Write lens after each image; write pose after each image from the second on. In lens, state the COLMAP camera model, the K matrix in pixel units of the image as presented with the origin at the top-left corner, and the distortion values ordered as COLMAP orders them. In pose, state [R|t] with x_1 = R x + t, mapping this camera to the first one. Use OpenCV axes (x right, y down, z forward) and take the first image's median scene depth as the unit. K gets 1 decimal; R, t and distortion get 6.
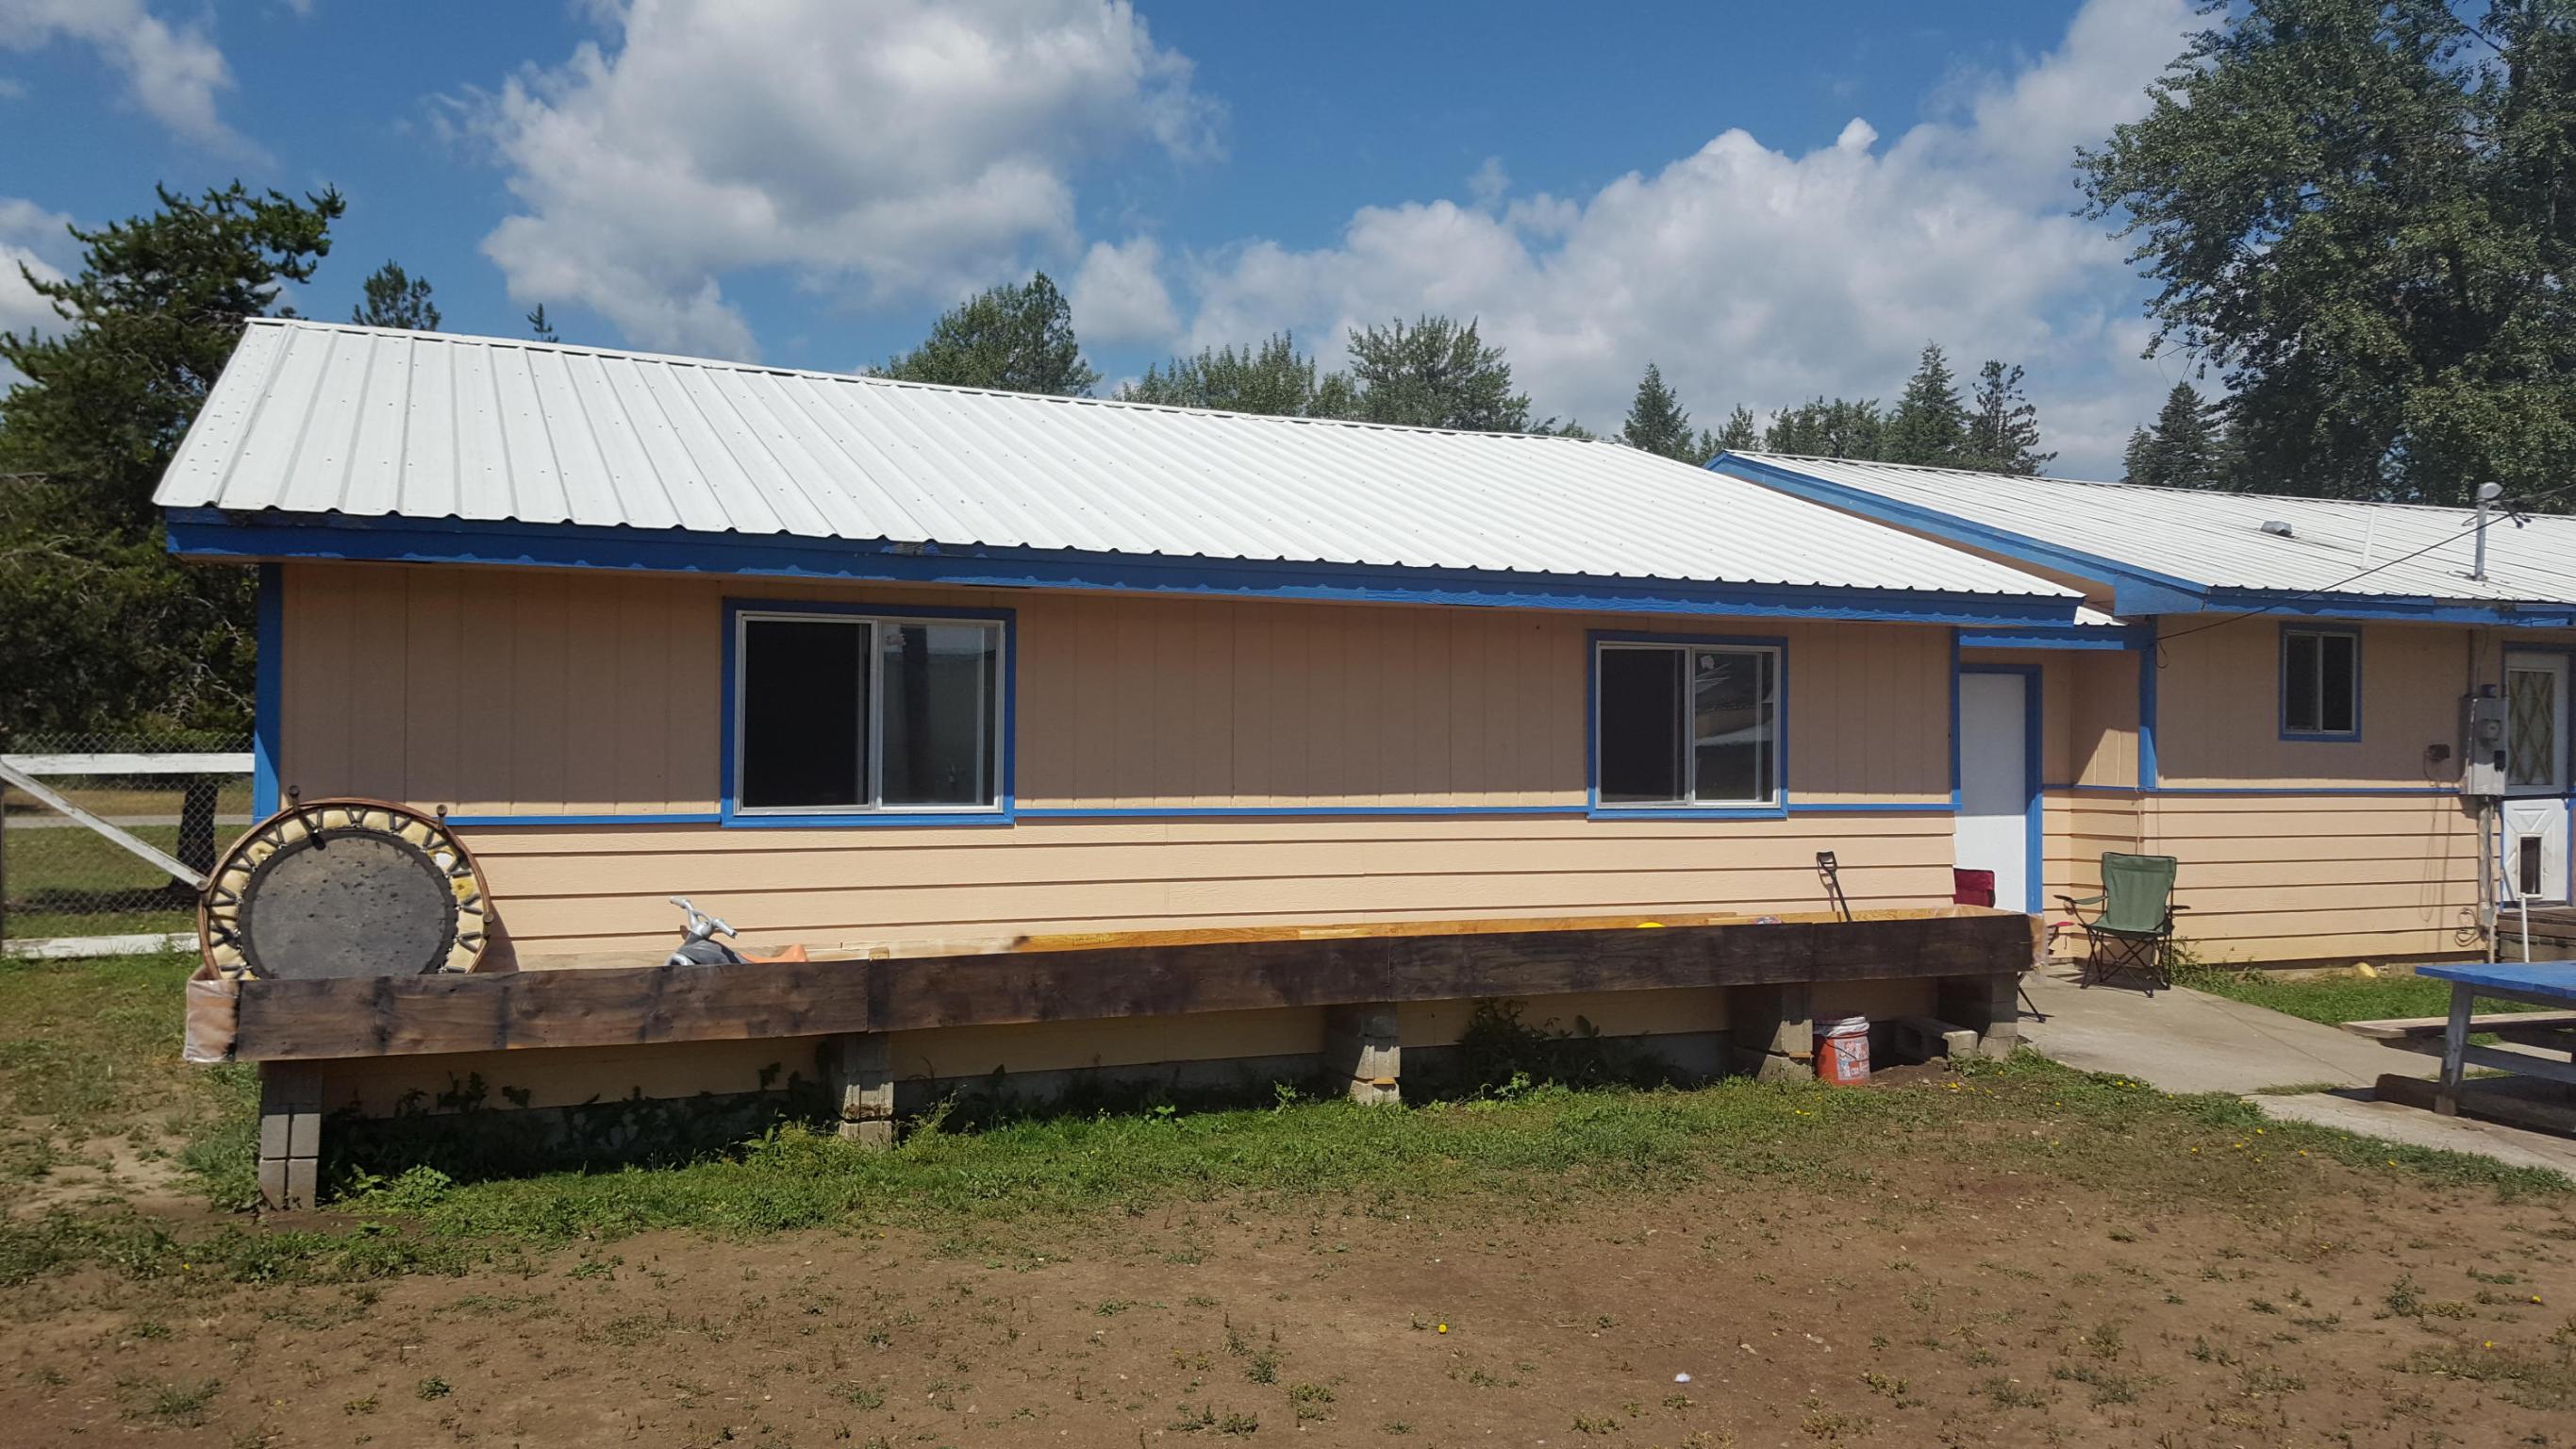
lens RADIAL K [[1891.3, 0, 1279.1], [0, 1891.3, 716.3], [0, 0, 1]] dist [0.033587, -0.035686]
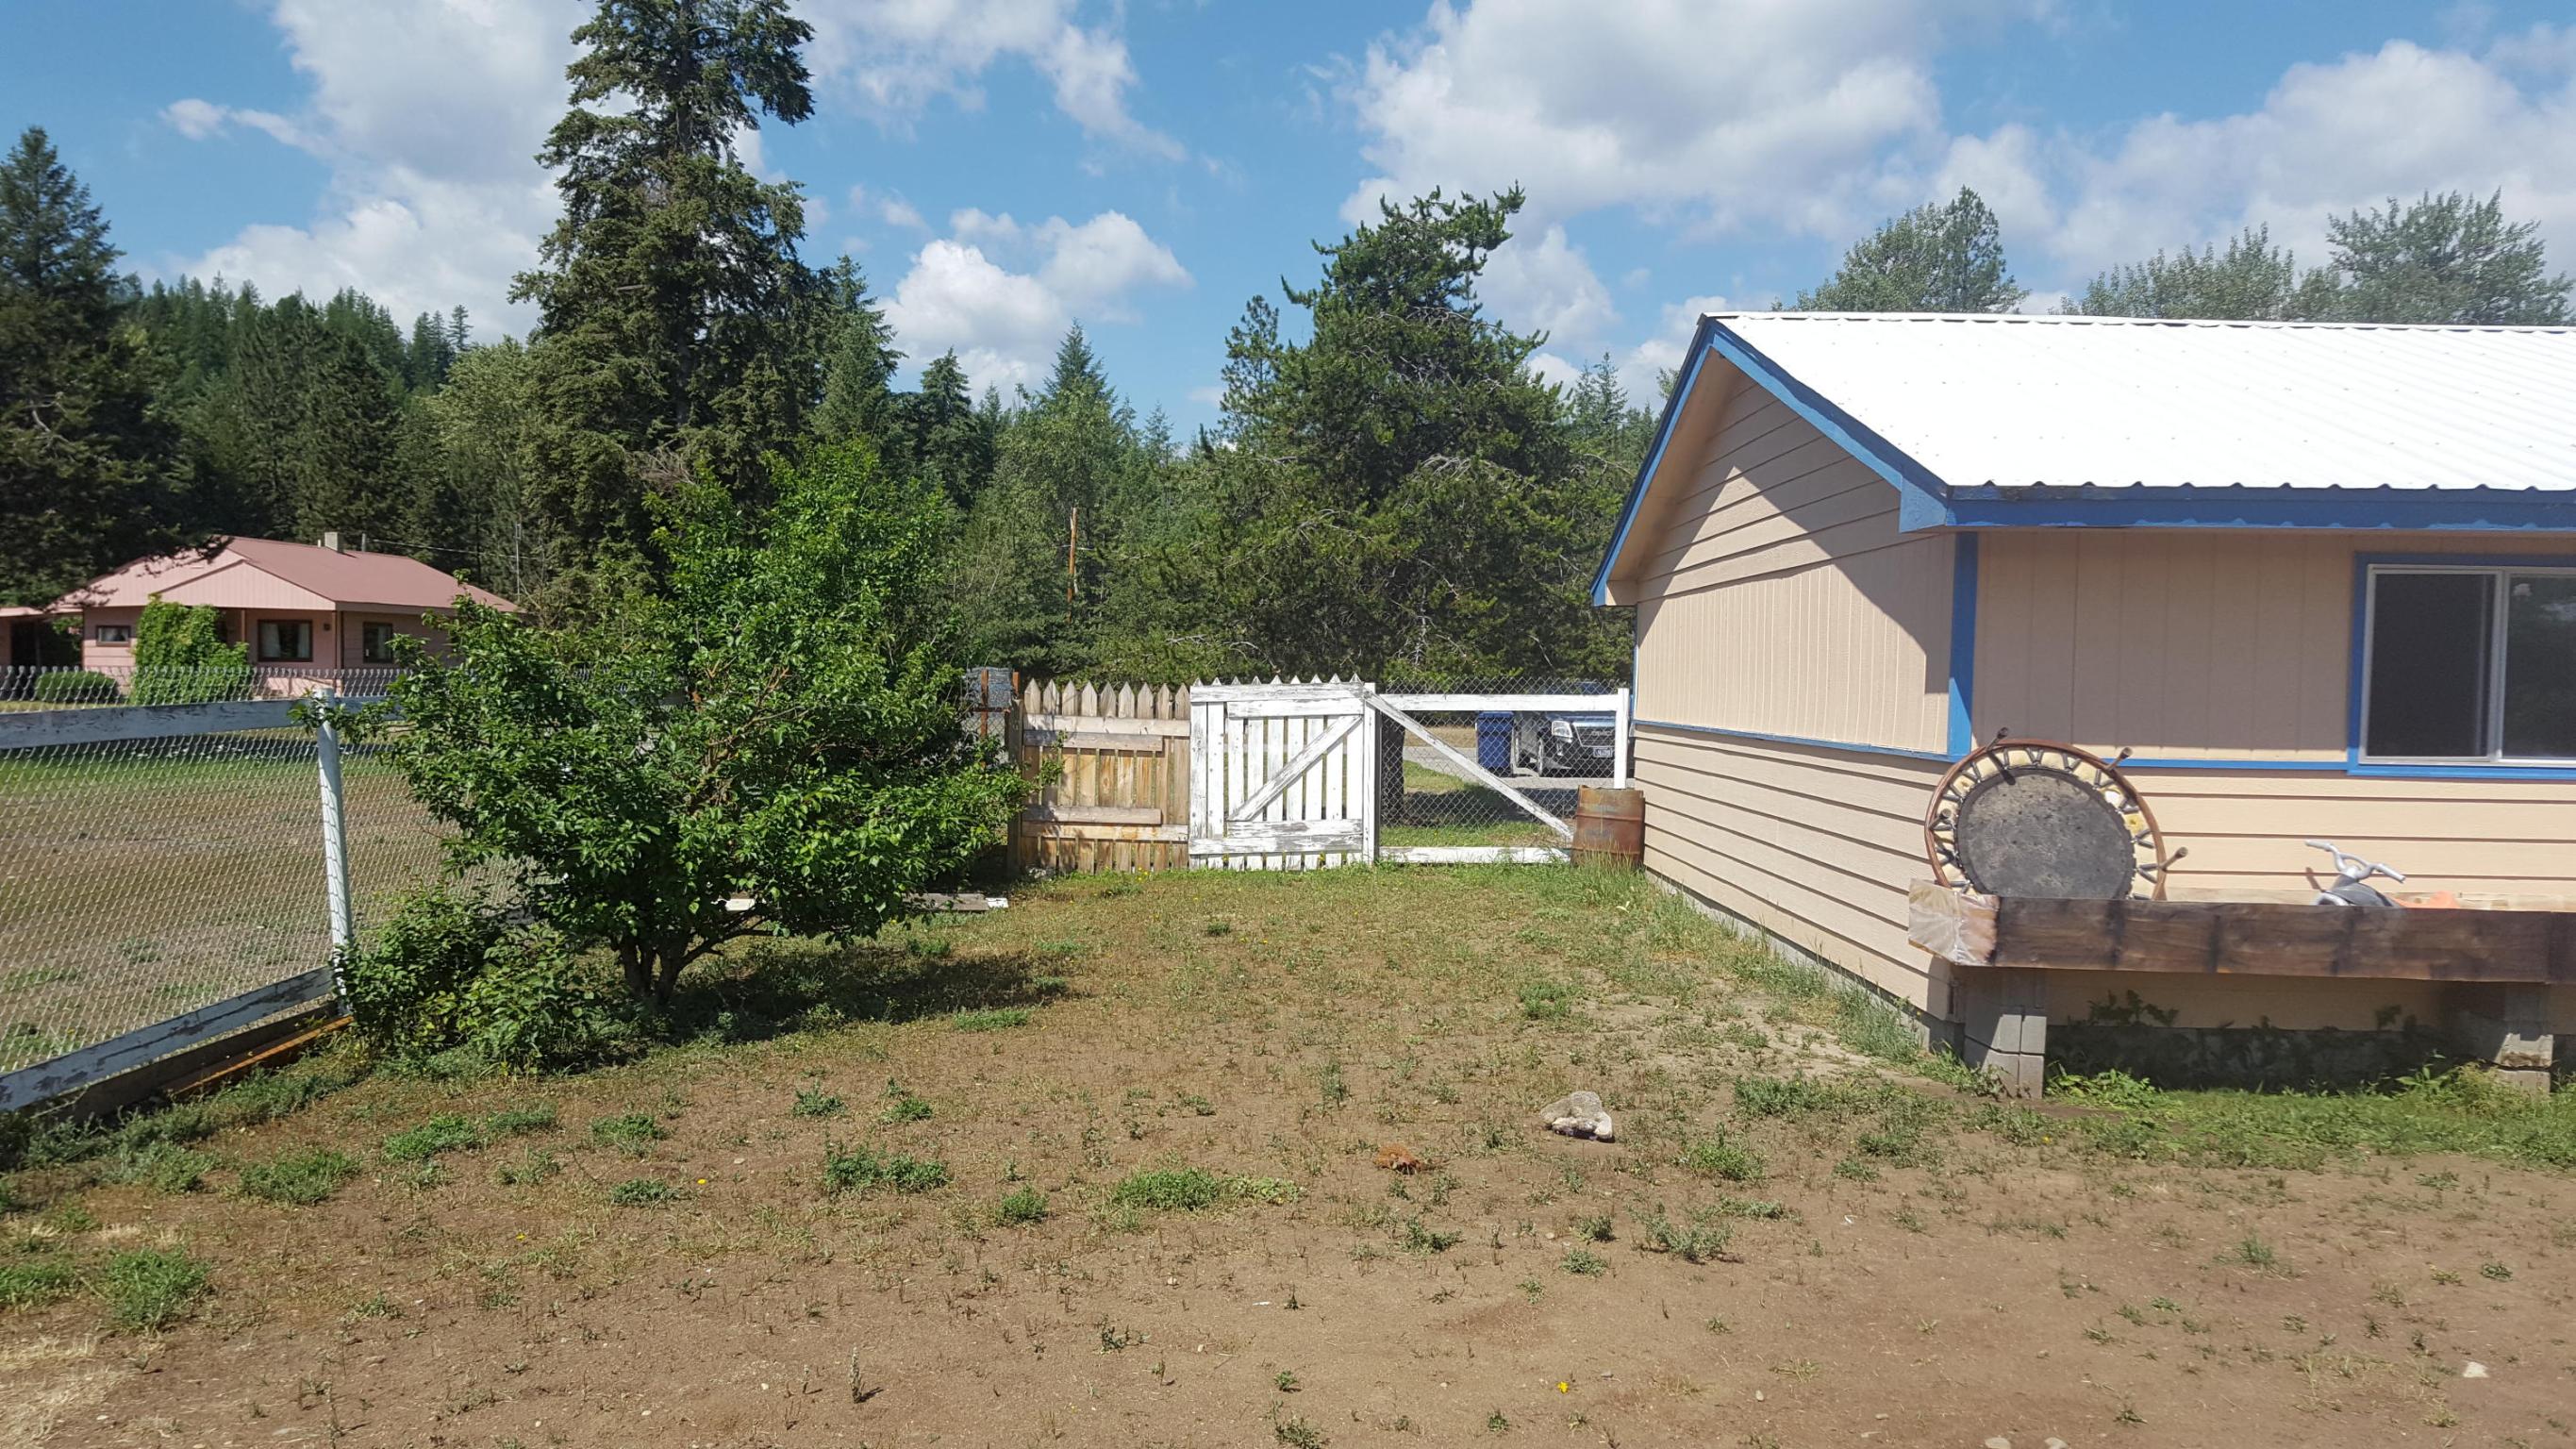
lens RADIAL K [[1891.3, 0, 1277.1], [0, 1891.3, 745.7], [0, 0, 1]] dist [0.033587, -0.035686]
pose [[0.902149, 0.022868, -0.430817, -0.374151], [-0.003193, 0.998921, 0.046337, -0.003837], [0.431412, -0.040427, 0.901249, -0.189395]]
